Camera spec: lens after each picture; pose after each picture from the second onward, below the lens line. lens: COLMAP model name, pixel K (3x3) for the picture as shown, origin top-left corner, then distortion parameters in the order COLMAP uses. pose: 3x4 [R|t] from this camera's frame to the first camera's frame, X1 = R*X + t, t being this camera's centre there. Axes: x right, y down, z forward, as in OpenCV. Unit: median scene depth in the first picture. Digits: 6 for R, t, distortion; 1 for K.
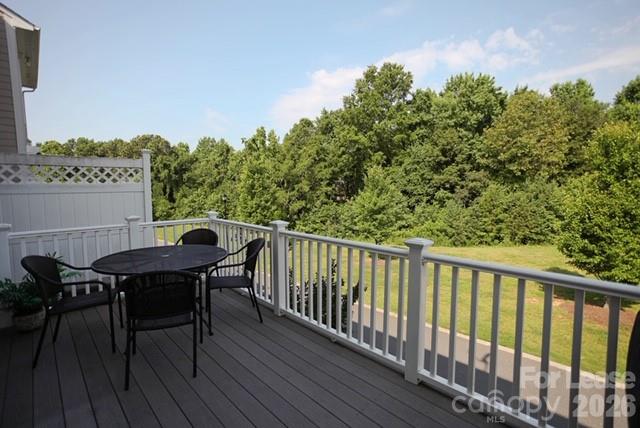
lens RADIAL K [[308.1, 0, 317.3], [0, 308.1, 213.0], [0, 0, 1]] dist [0.005102, 0.002459]
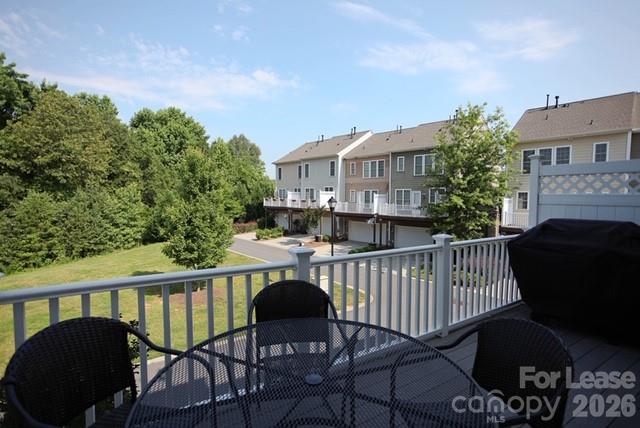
lens RADIAL K [[308.1, 0, 322.5], [0, 308.1, 216.5], [0, 0, 1]] dist [0.005102, 0.002459]
pose [[0.215798, -0.059456, 0.974626, -0.072512], [0.076969, 0.996074, 0.043723, -0.006266], [-0.973400, 0.065581, 0.219527, 0.079013]]
